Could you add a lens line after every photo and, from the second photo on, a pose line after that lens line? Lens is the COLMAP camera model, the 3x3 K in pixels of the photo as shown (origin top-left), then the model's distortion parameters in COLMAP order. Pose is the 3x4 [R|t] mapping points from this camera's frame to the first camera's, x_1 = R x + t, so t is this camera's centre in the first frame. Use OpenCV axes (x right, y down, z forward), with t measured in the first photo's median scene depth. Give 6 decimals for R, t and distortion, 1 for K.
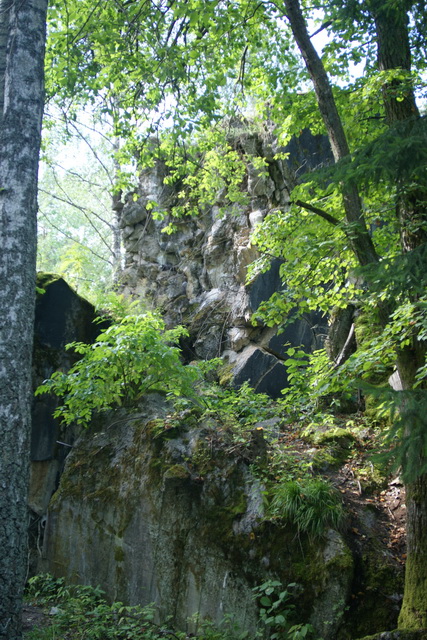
lens RADIAL K [[795.0, 0, 214.0], [0, 795.0, 320.0], [0, 0, 1]] dist [-0.115300, 0.000000]
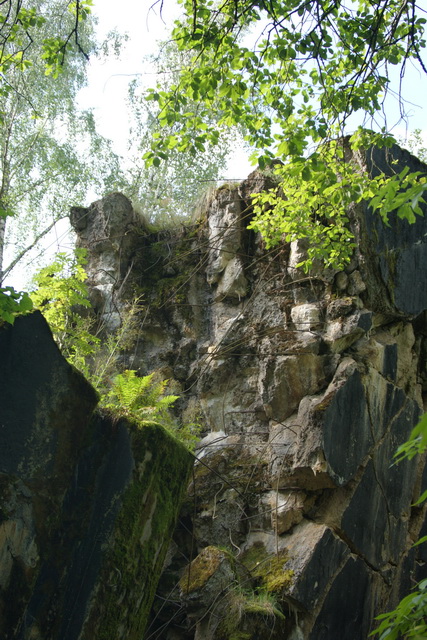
lens RADIAL K [[795.0, 0, 212.7], [0, 795.0, 320.3], [0, 0, 1]] dist [-0.115300, 0.000000]
pose [[0.960038, 0.120245, 0.252722, -0.170235], [-0.038568, 0.951224, -0.306080, 0.066758], [-0.277200, 0.284101, 0.917849, 0.460042]]
